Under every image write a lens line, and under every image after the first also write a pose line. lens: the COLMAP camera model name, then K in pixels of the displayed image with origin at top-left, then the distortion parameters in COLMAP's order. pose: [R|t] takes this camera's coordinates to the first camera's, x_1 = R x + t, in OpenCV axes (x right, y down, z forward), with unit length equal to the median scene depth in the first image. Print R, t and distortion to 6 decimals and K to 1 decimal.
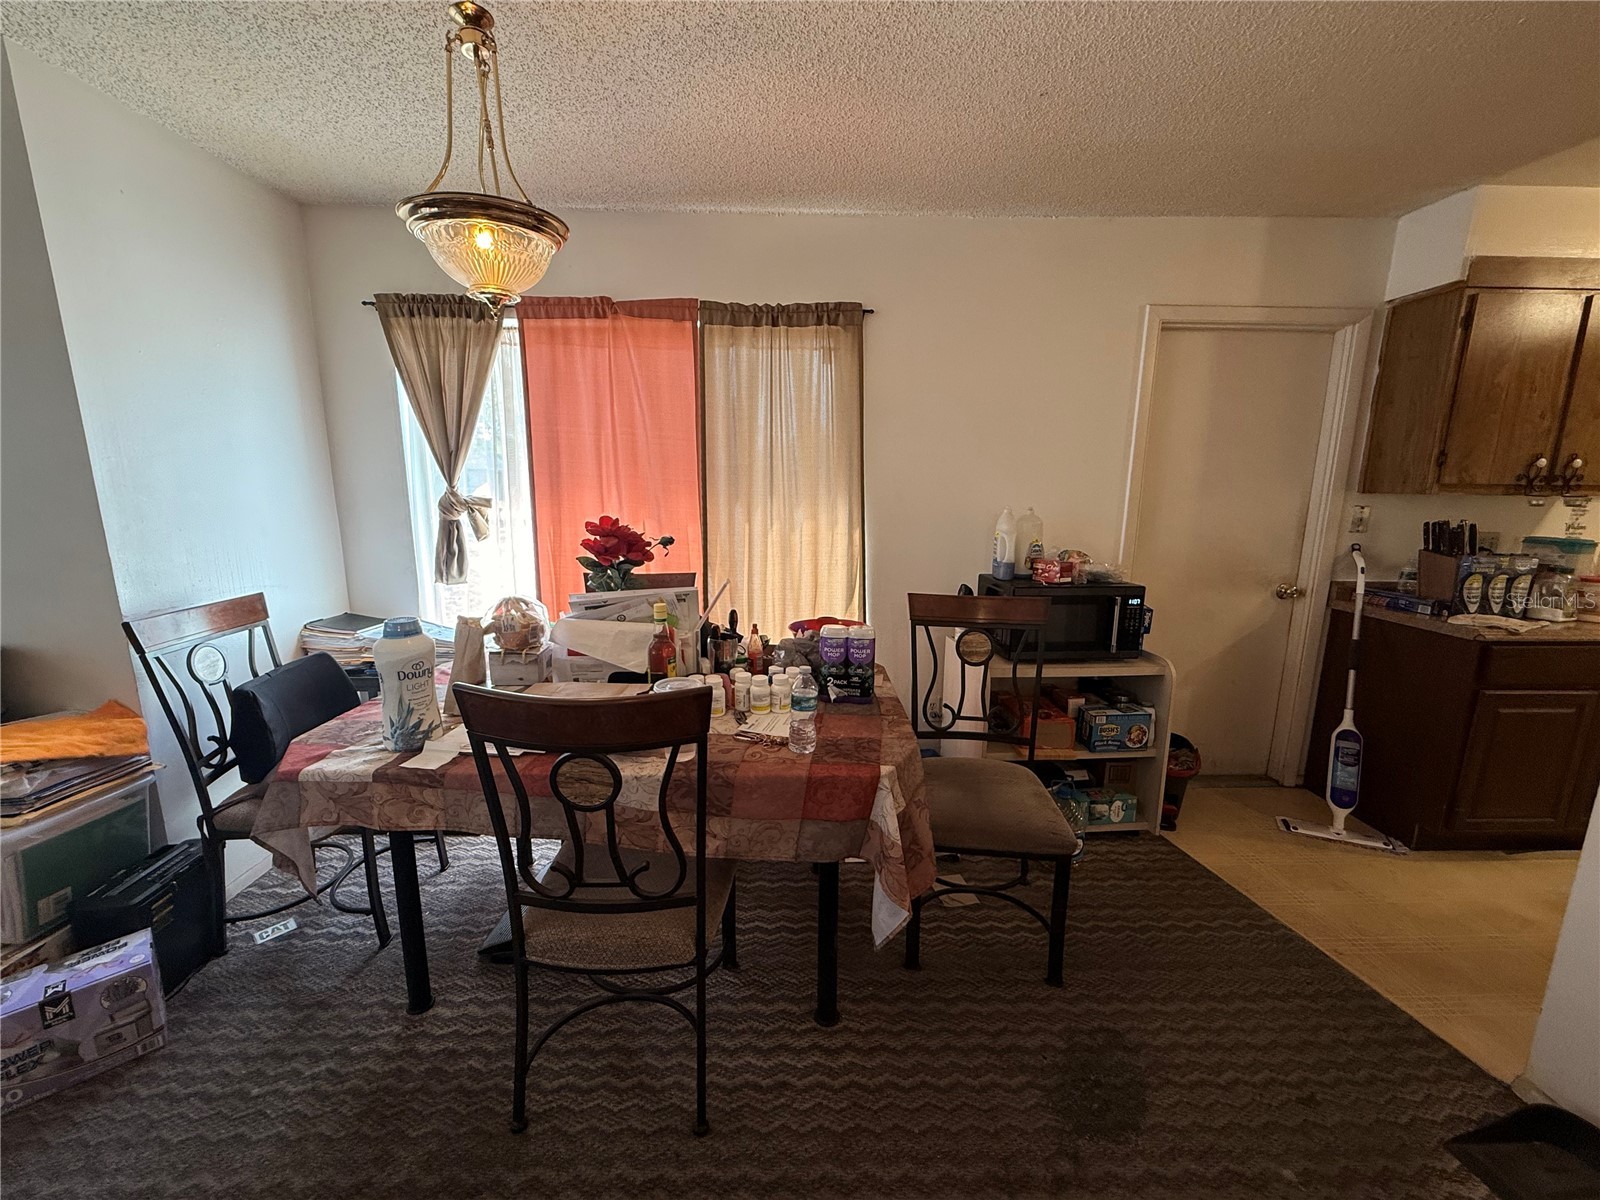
lens RADIAL K [[635.6, 0, 798.2], [0, 635.6, 602.3], [0, 0, 1]] dist [0.000652, -0.000229]
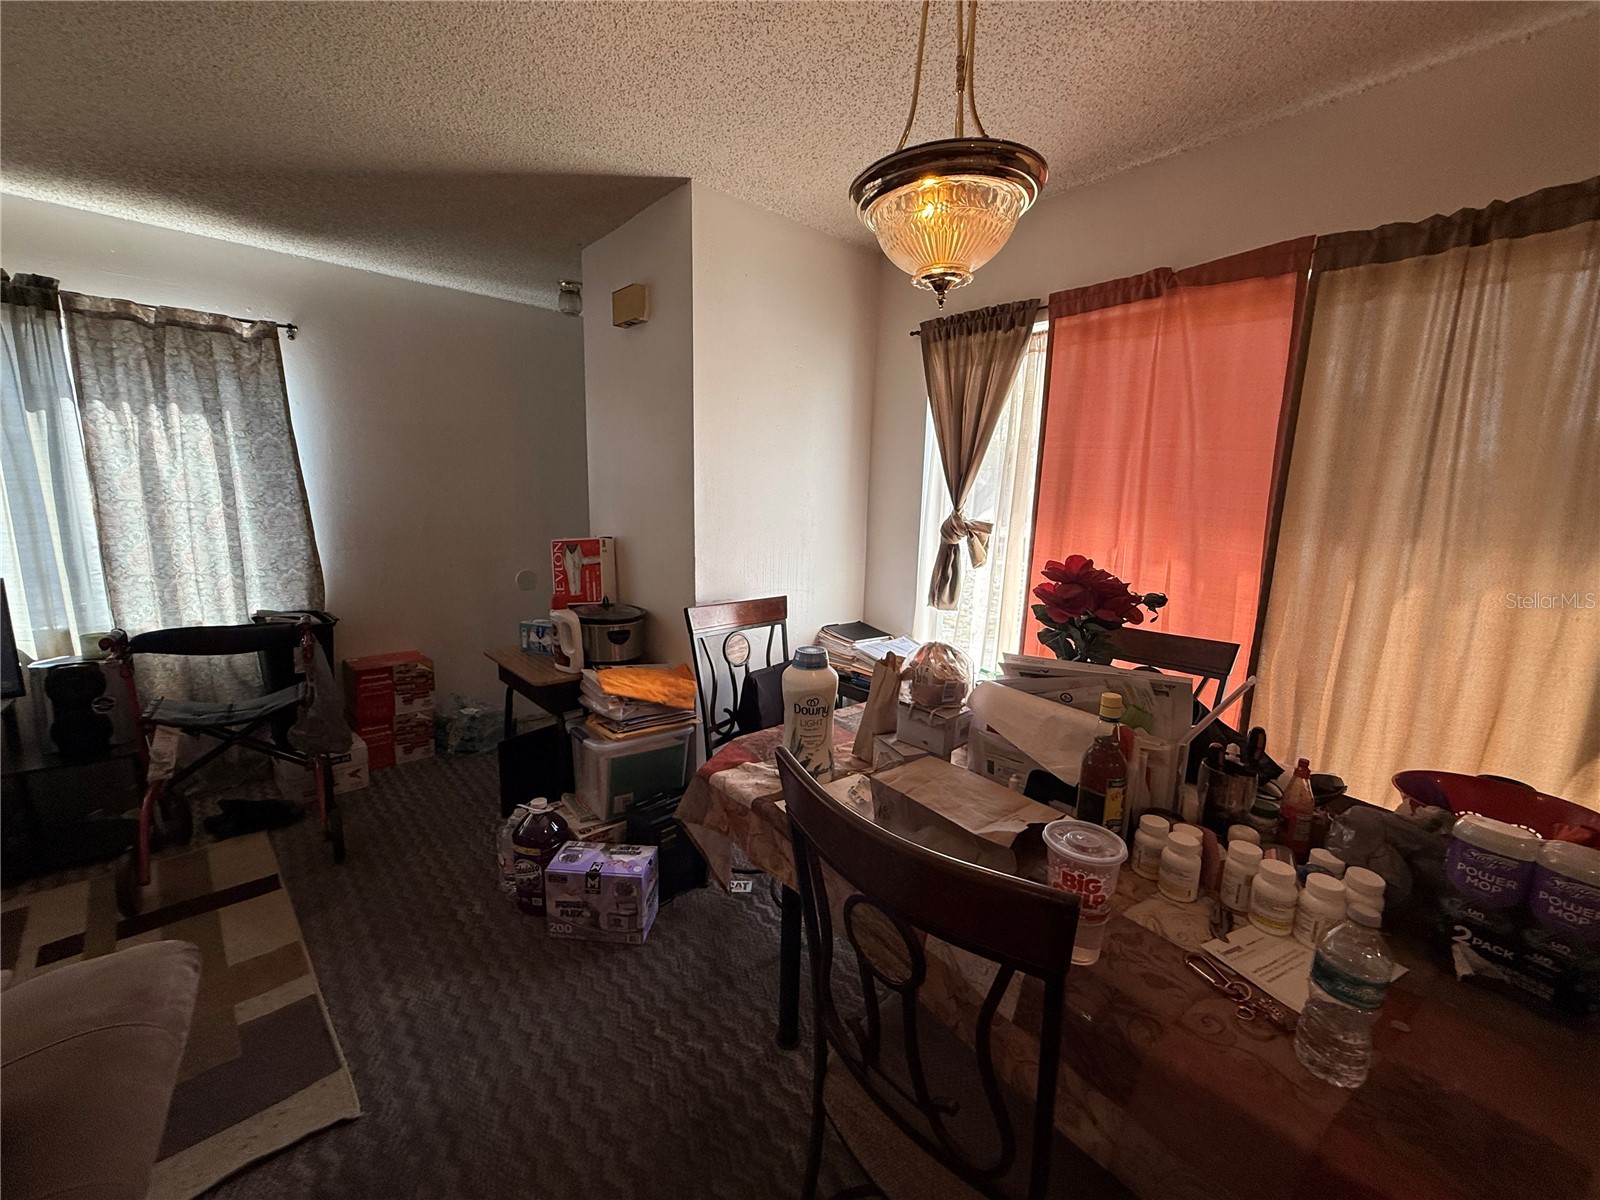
lens RADIAL K [[635.6, 0, 798.2], [0, 635.6, 602.3], [0, 0, 1]] dist [0.000652, -0.000229]
pose [[0.652854, 0.134828, -0.745388, 0.036670], [-0.160737, 0.986280, 0.037619, -0.047078], [0.740233, 0.095252, 0.665569, 0.222335]]
